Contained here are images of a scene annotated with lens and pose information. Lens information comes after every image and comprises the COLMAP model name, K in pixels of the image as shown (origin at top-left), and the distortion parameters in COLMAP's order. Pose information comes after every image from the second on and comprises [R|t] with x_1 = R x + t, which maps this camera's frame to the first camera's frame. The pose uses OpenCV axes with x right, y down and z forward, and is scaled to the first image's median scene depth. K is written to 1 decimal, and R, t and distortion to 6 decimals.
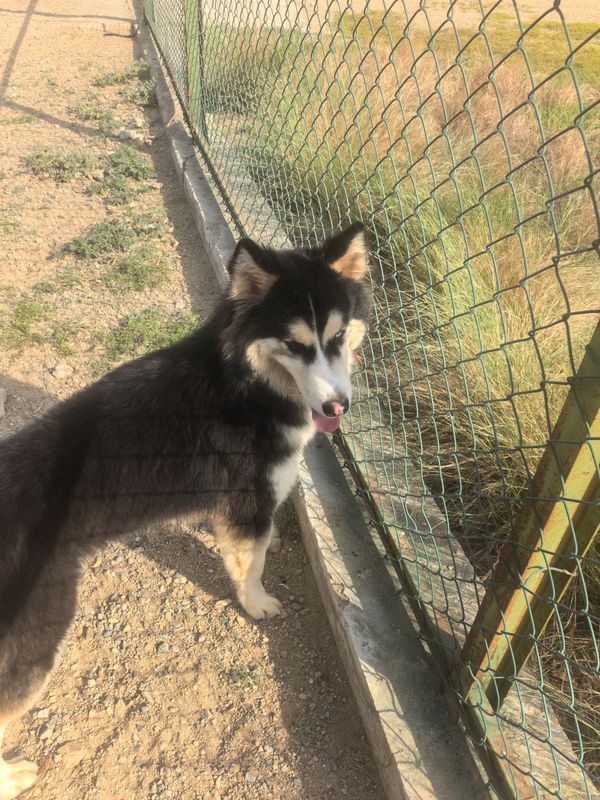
lens RADIAL K [[637.5, 0, 272.3], [0, 637.5, 389.5], [0, 0, 1]] dist [-0.004403, -0.010061]
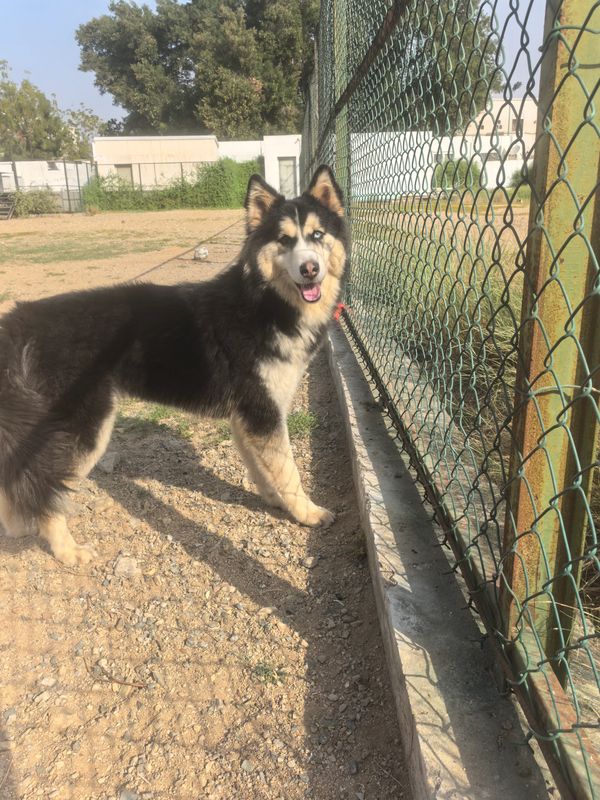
lens RADIAL K [[634.4, 0, 299.2], [0, 634.4, 411.2], [0, 0, 1]] dist [-0.007184, -0.016009]
pose [[0.971771, 0.016401, -0.235355, 0.082122], [-0.097916, 0.935644, -0.339090, 0.180328], [0.214647, 0.352563, 0.910838, 0.053102]]
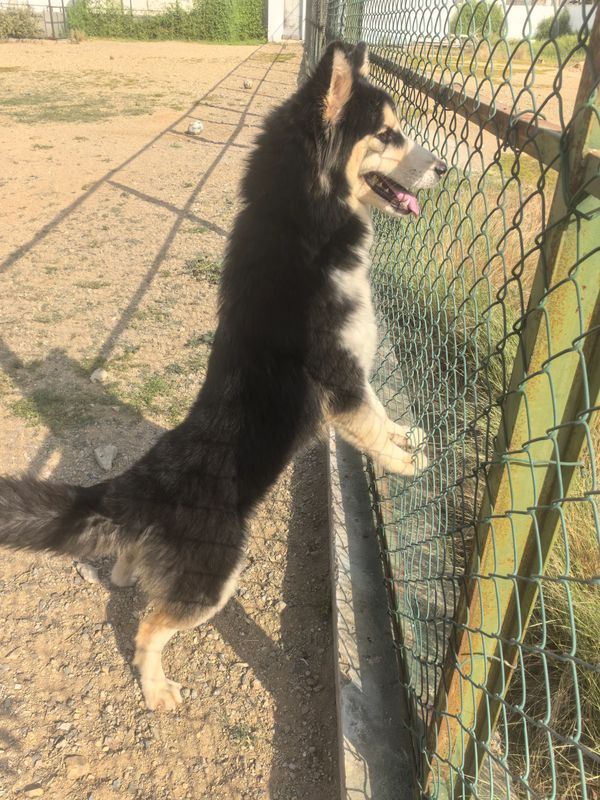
lens RADIAL K [[634.4, 0, 289.4], [0, 634.4, 396.6], [0, 0, 1]] dist [0.004601, -0.014779]
pose [[0.968637, 0.120743, -0.217173, 0.083573], [-0.154155, 0.977481, -0.144106, 0.018385], [0.194883, 0.173065, 0.965437, -0.044021]]
